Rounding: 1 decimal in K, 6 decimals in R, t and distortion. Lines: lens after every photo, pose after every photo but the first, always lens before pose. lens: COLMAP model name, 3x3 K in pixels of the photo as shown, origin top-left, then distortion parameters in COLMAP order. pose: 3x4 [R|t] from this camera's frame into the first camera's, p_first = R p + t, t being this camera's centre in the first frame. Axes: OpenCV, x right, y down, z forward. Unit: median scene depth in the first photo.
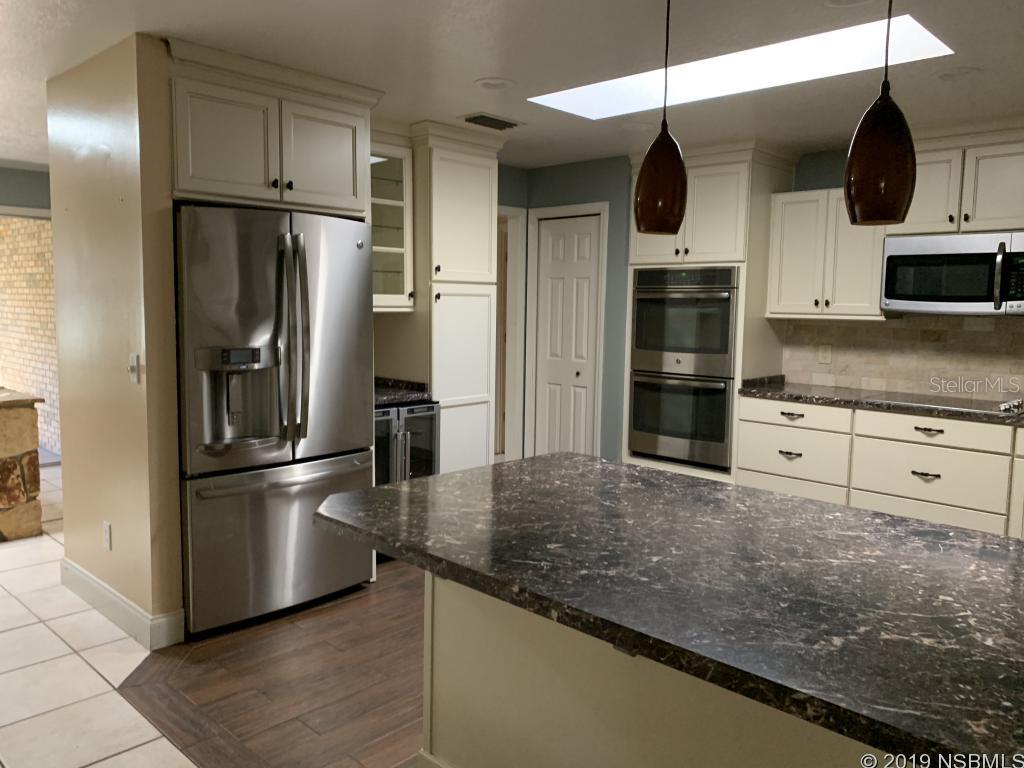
lens RADIAL K [[783.0, 0, 512.0], [0, 783.0, 384.0], [0, 0, 1]] dist [-0.001381, 0.012954]
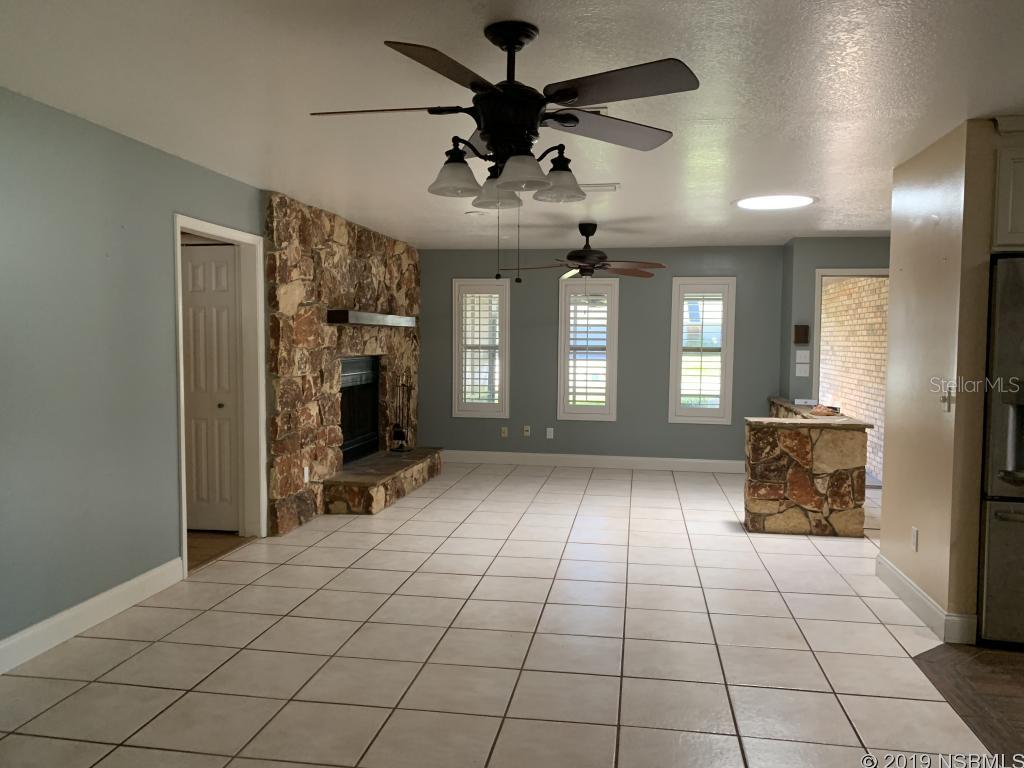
lens RADIAL K [[783.0, 0, 512.0], [0, 783.0, 384.0], [0, 0, 1]] dist [-0.001381, 0.012954]
pose [[0.560774, 0.029548, -0.827441, 0.092965], [-0.080223, 0.996600, -0.018780, 0.023153], [0.824073, 0.076911, 0.561238, -0.149306]]
